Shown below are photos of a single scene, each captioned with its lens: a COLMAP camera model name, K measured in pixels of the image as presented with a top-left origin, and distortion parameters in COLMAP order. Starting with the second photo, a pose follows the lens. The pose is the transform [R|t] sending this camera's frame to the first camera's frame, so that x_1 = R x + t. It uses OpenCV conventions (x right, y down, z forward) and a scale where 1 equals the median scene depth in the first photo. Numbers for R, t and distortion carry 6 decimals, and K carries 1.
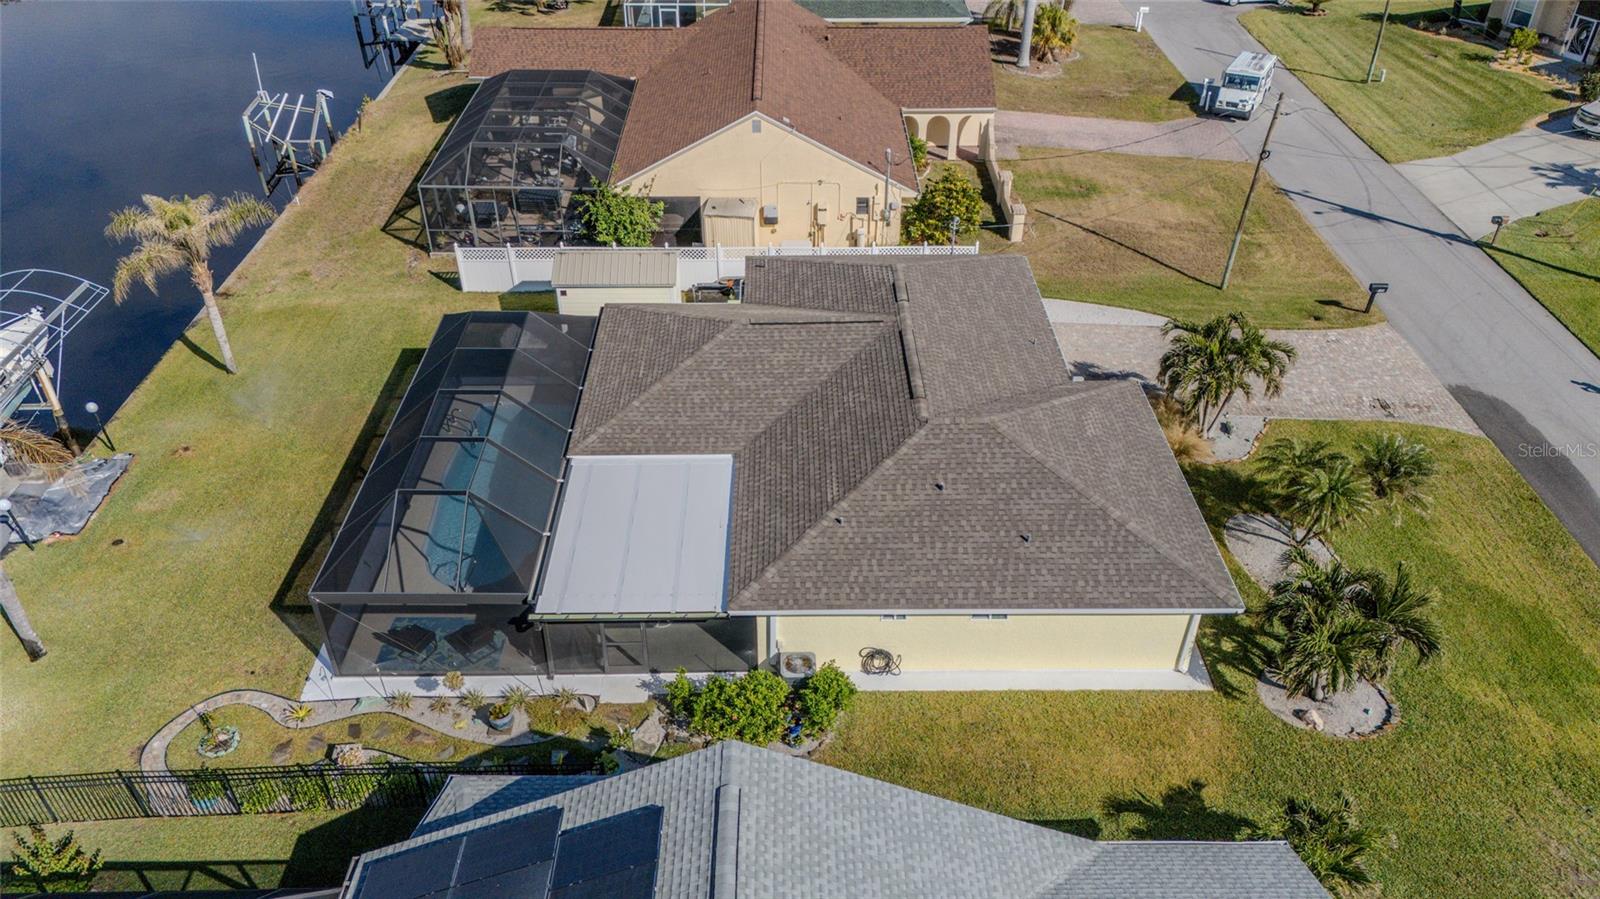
lens RADIAL K [[1217.0, 0, 819.3], [0, 1217.0, 532.5], [0, 0, 1]] dist [0.055284, -0.052328]
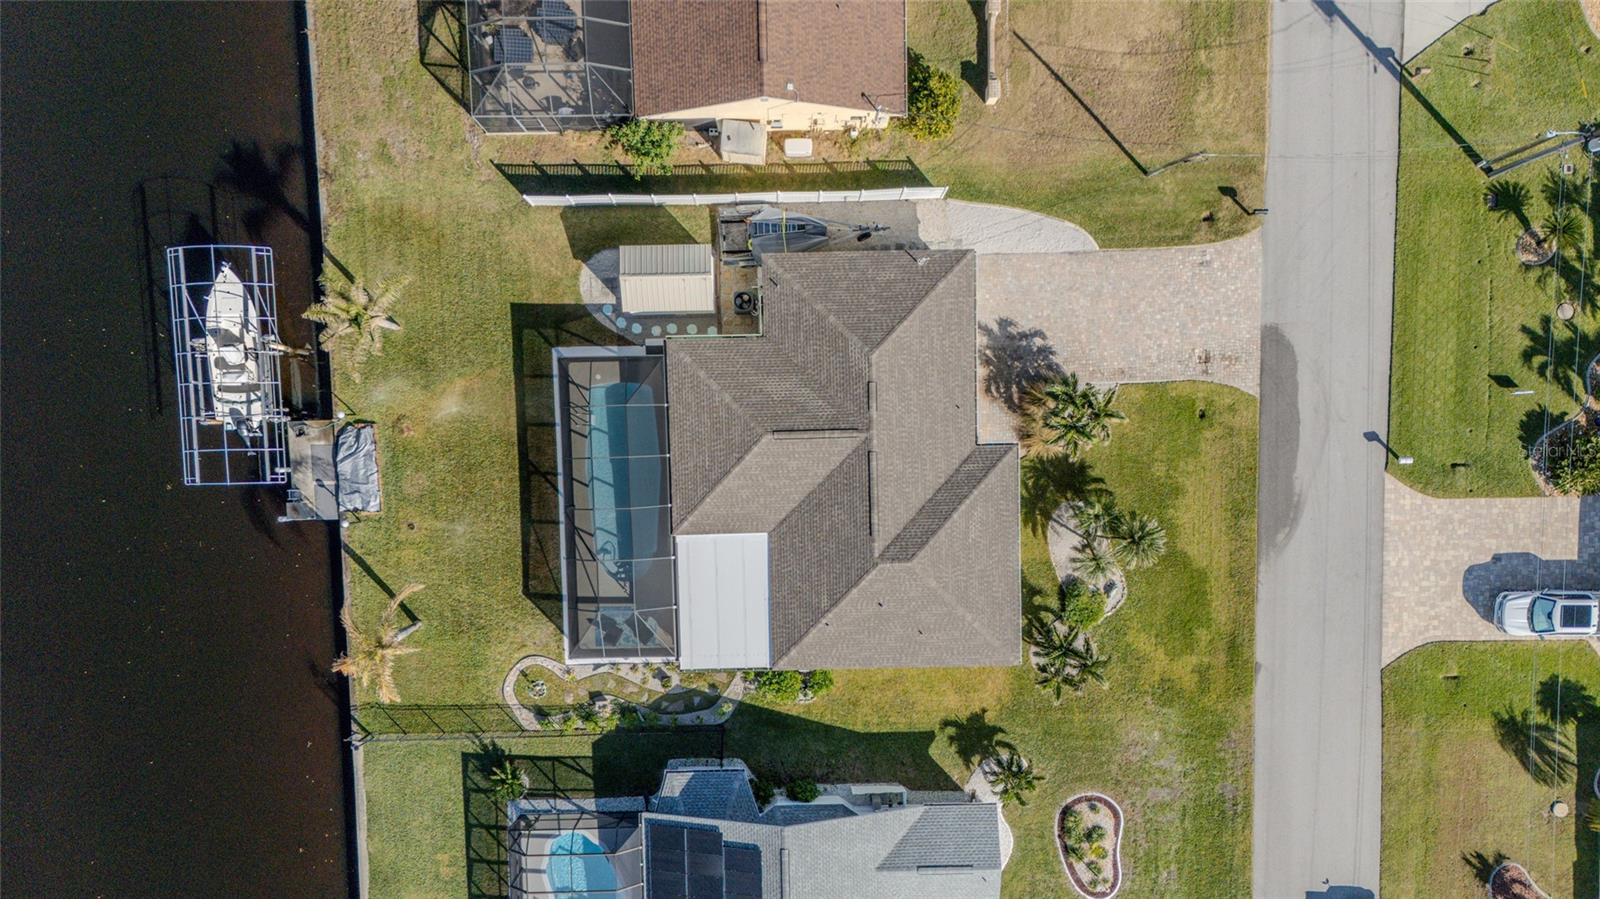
lens RADIAL K [[1237.9, 0, 816.1], [0, 1237.9, 504.7], [0, 0, 1]] dist [0.083466, -0.086872]
pose [[0.999837, 0.001832, 0.017955, -0.033299], [-0.016172, 0.532688, 0.846157, -1.582542], [-0.008014, -0.846309, 0.532631, 0.091352]]
